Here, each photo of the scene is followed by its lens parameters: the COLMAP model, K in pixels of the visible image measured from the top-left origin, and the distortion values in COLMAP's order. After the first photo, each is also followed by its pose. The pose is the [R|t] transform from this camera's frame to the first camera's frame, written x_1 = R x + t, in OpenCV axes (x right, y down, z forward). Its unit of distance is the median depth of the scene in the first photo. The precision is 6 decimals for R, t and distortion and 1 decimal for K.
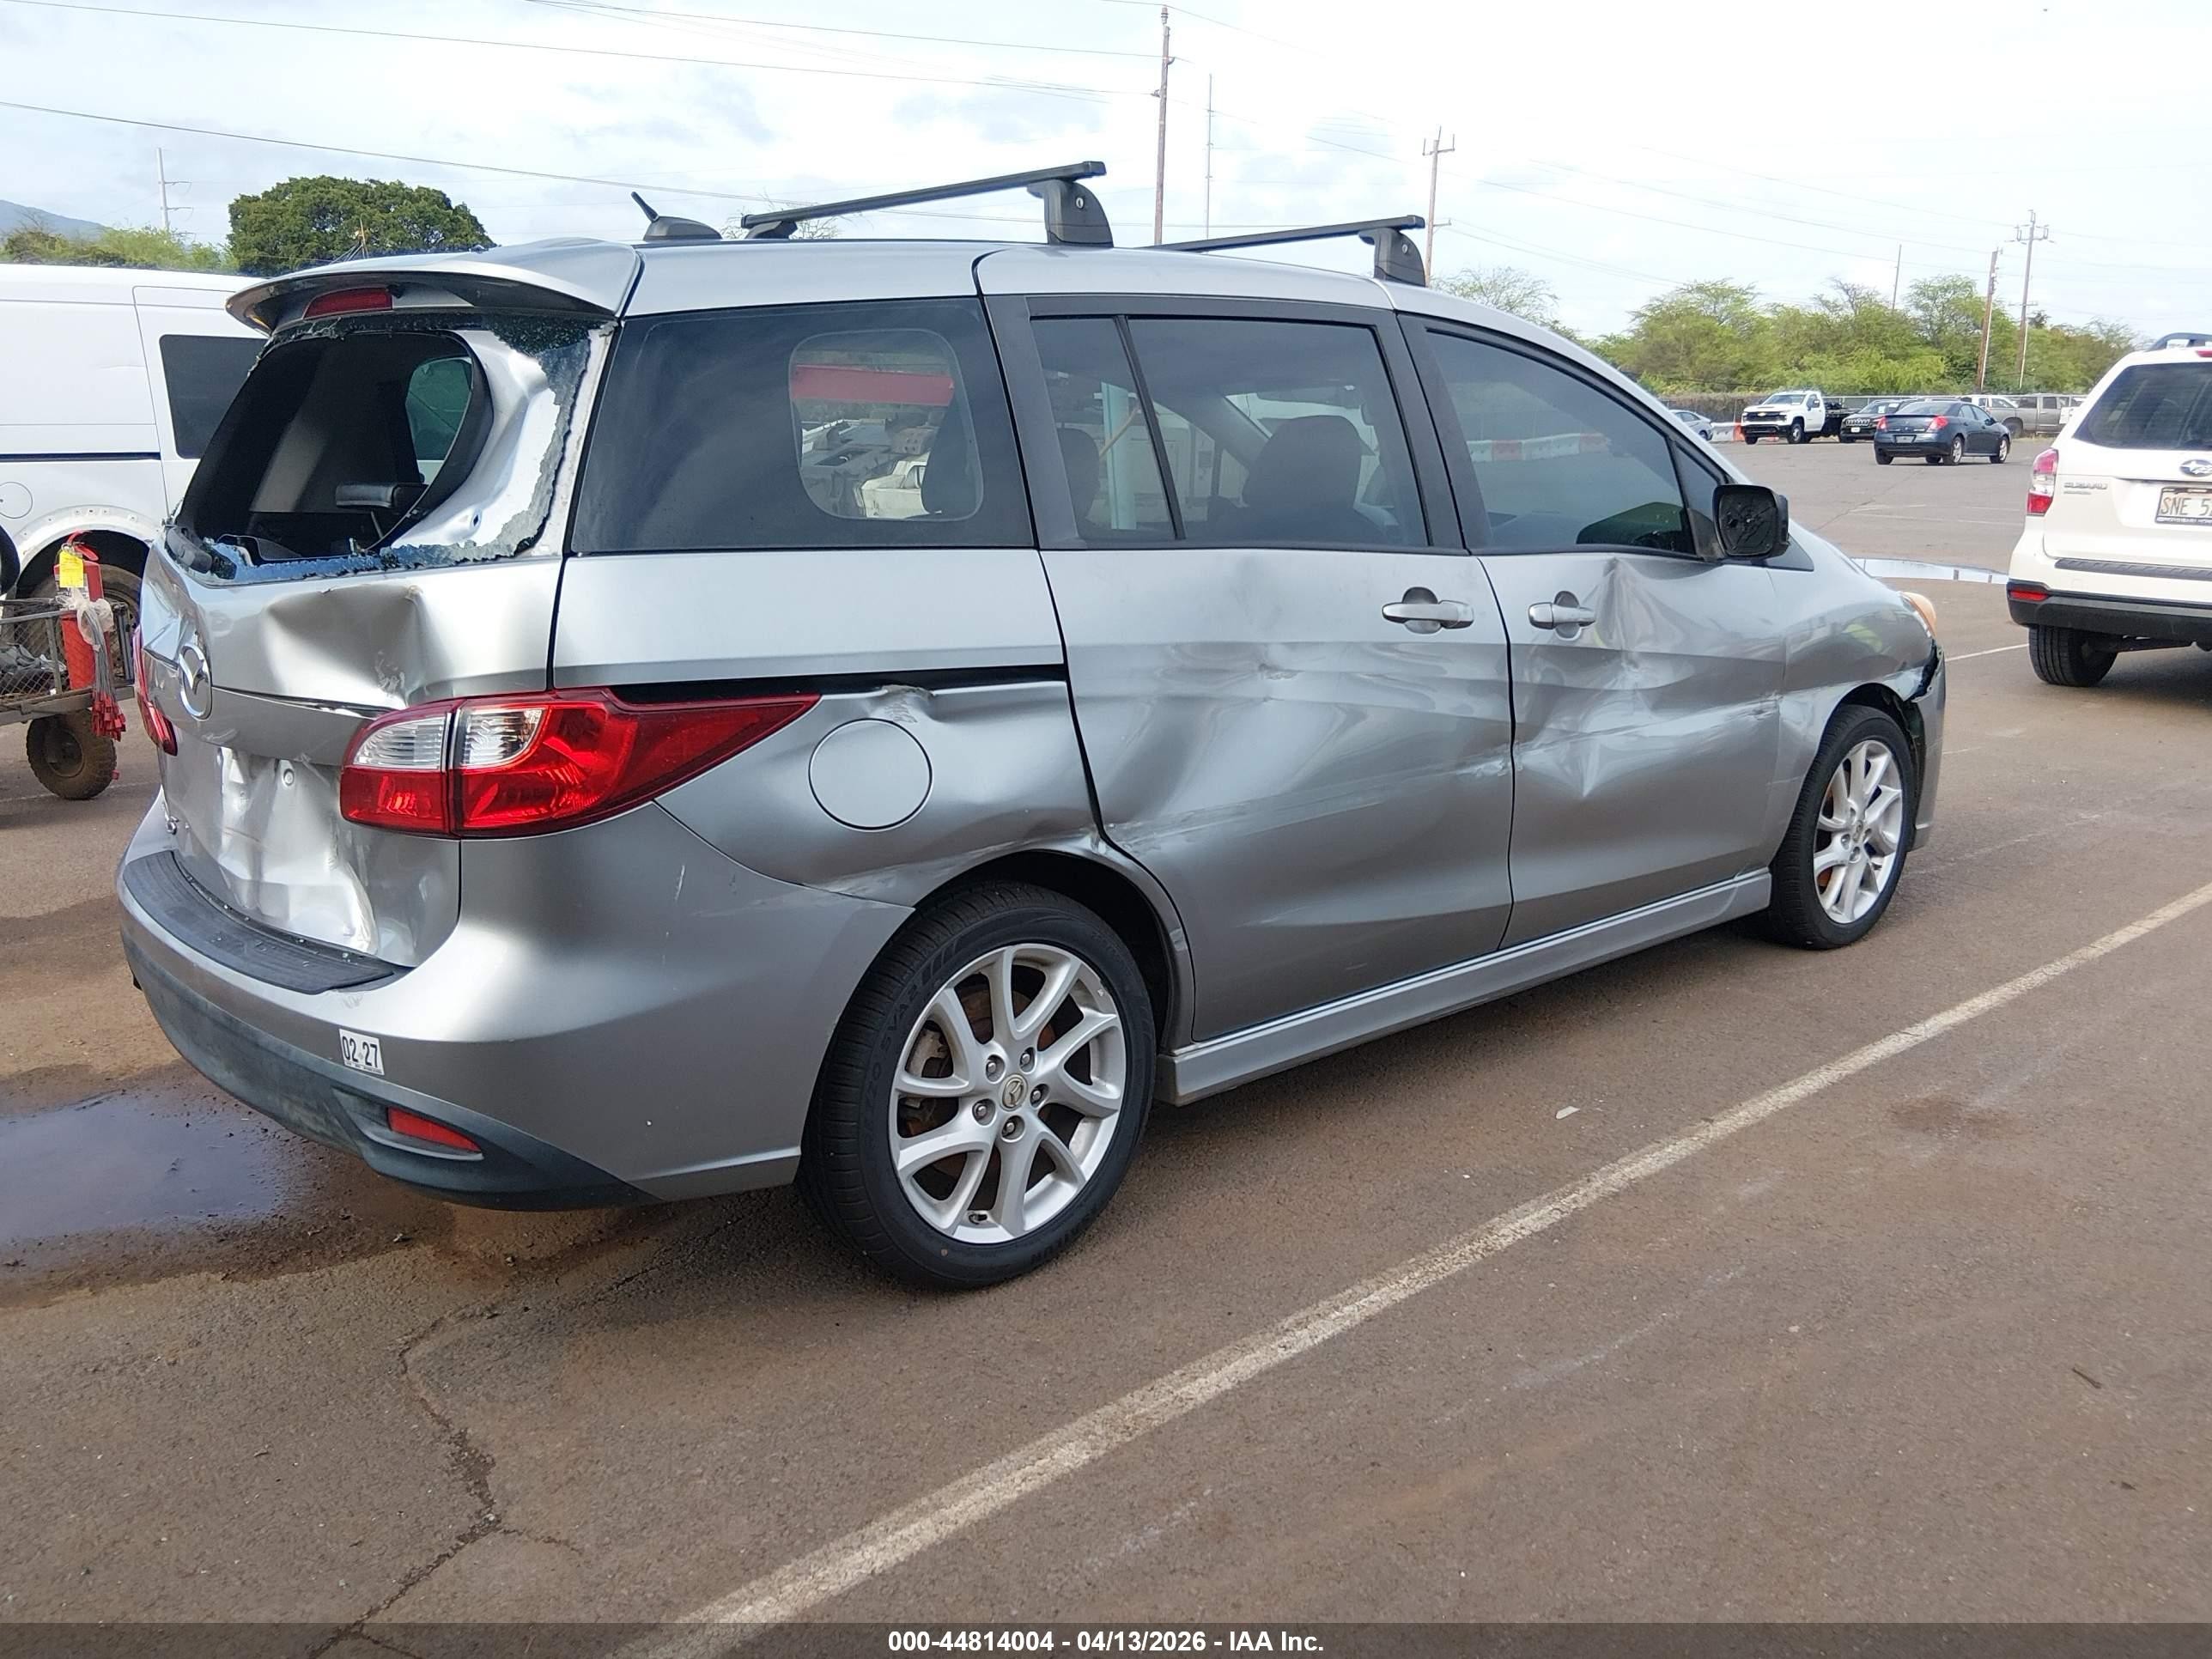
lens RADIAL K [[1663.8, 0, 1128.5], [0, 1663.8, 831.3], [0, 0, 1]] dist [0.104443, -0.187747]
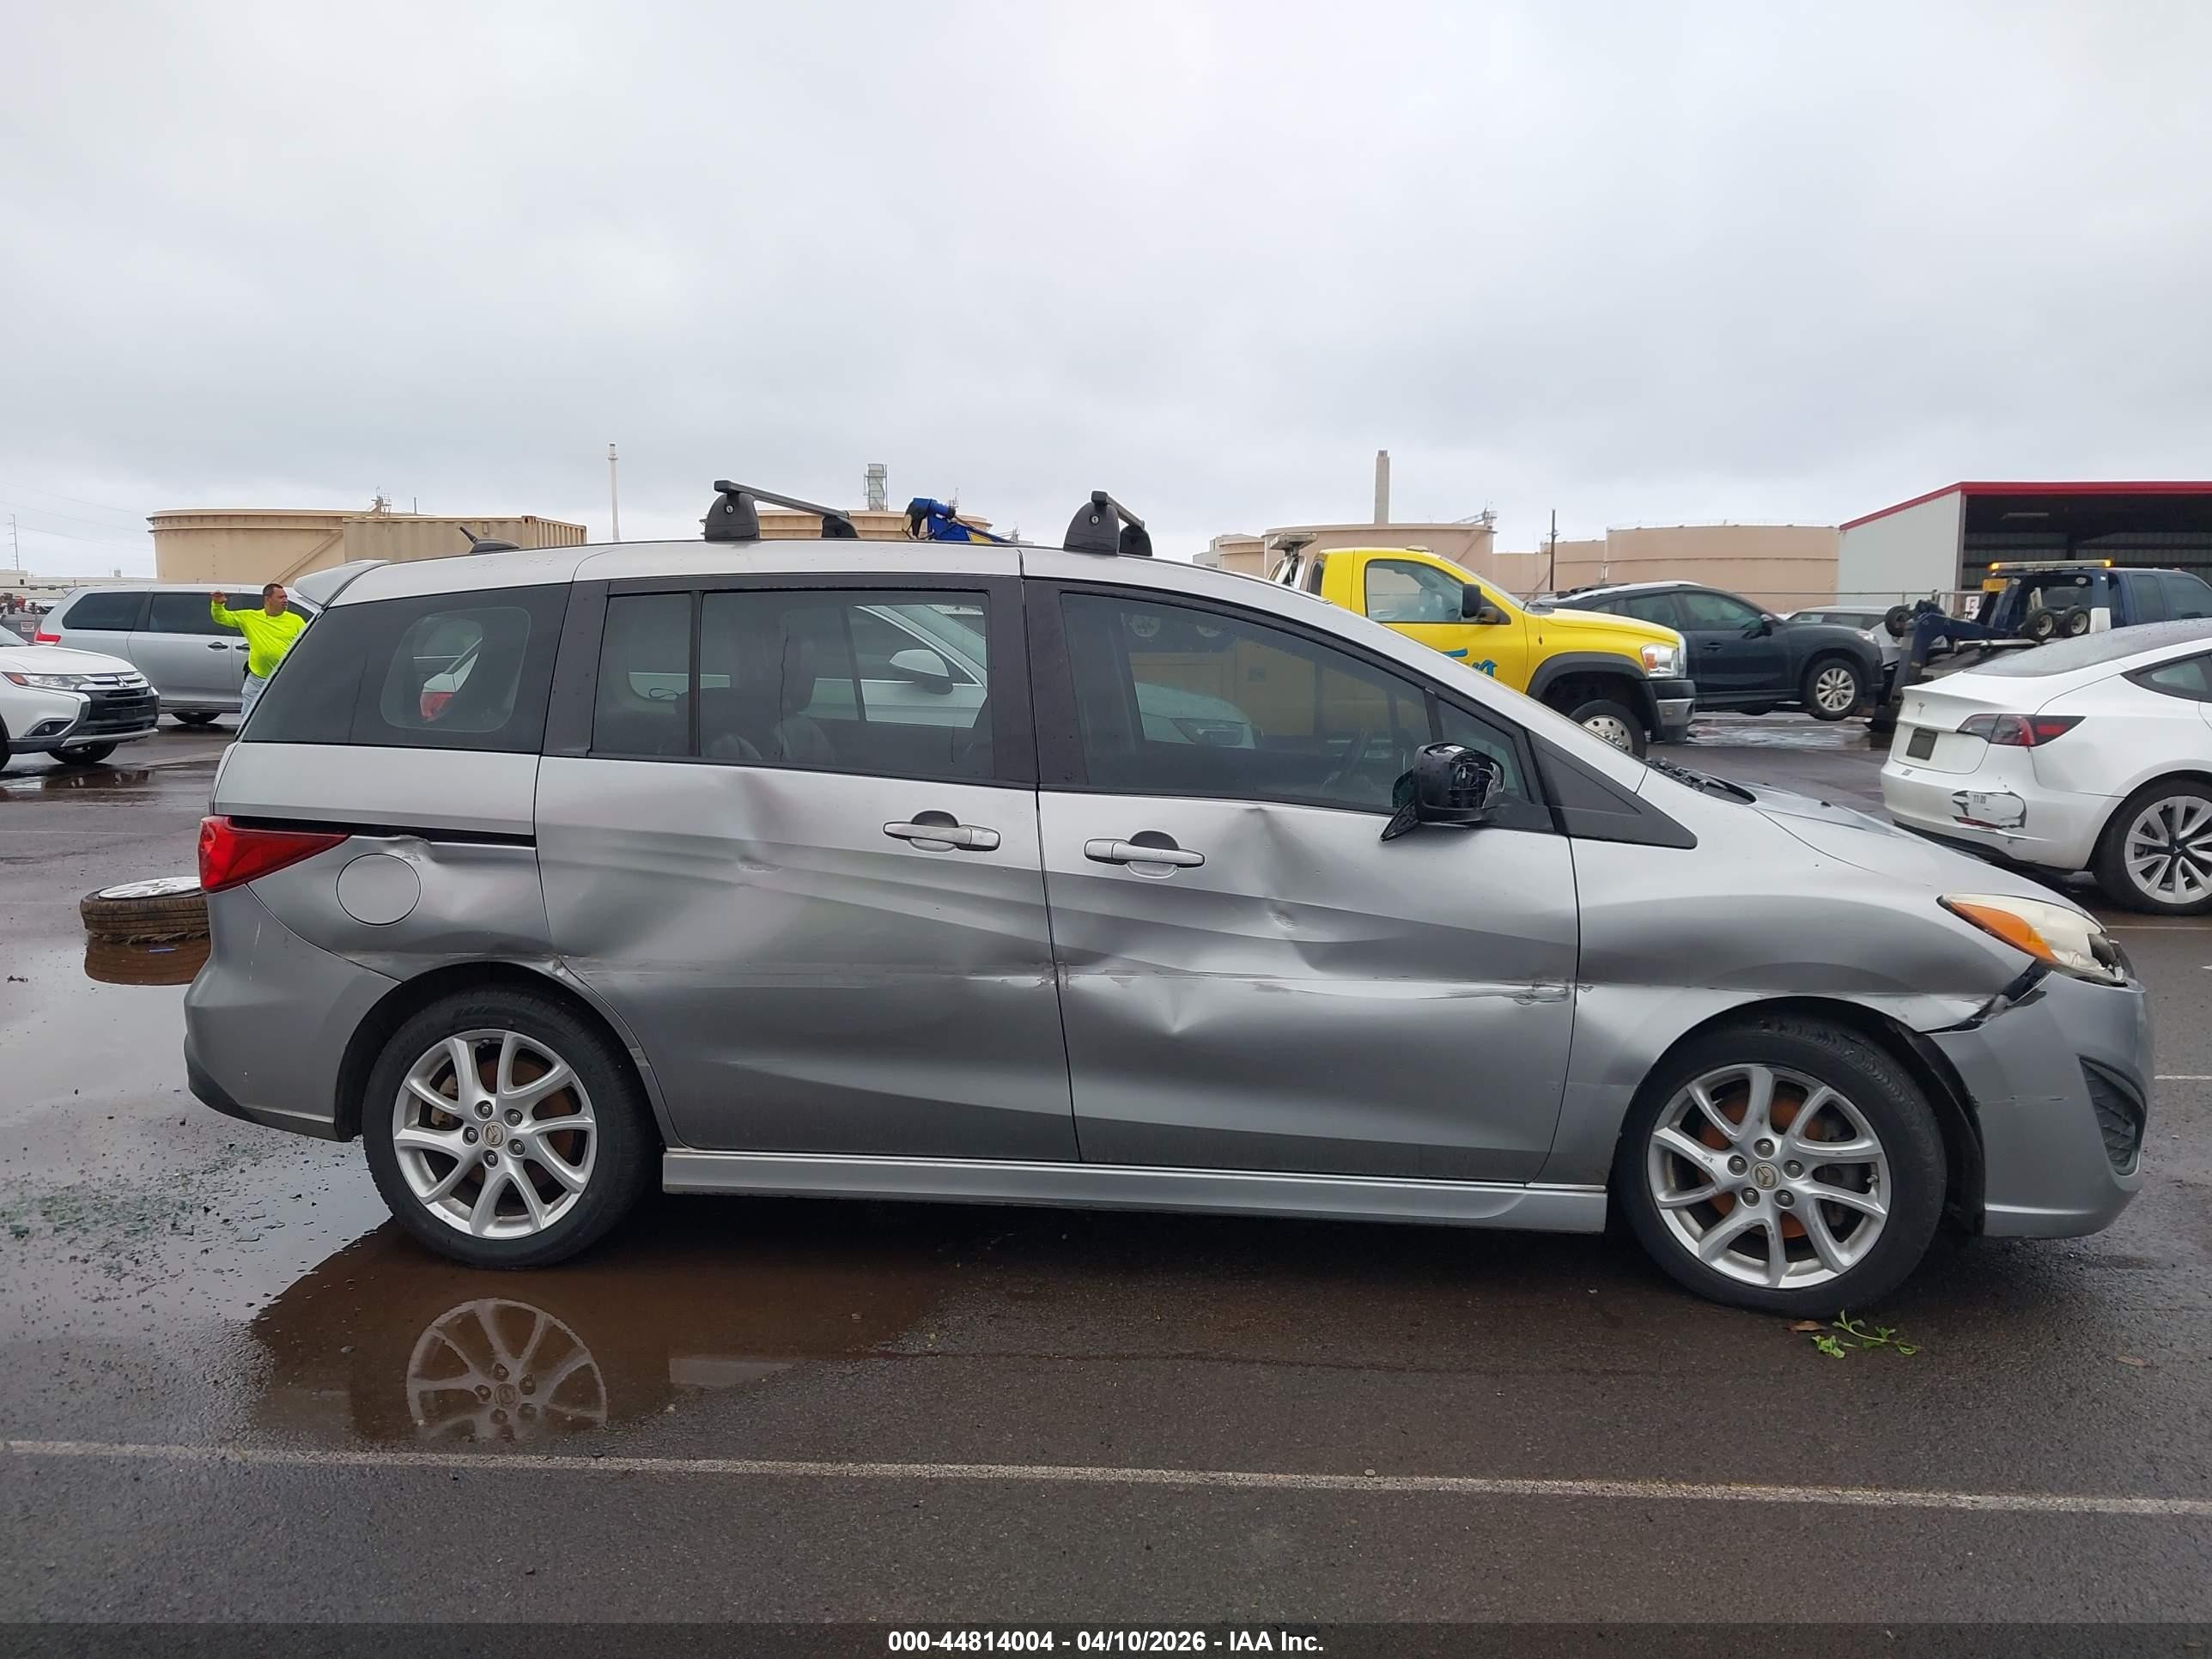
lens RADIAL K [[1663.8, 0, 1128.5], [0, 1663.8, 831.3], [0, 0, 1]] dist [0.104443, -0.187747]
pose [[0.700027, 0.088663, -0.708591, 1.134131], [-0.171444, 0.984108, -0.046235, -0.106043], [0.693231, 0.153850, 0.704103, 0.288591]]
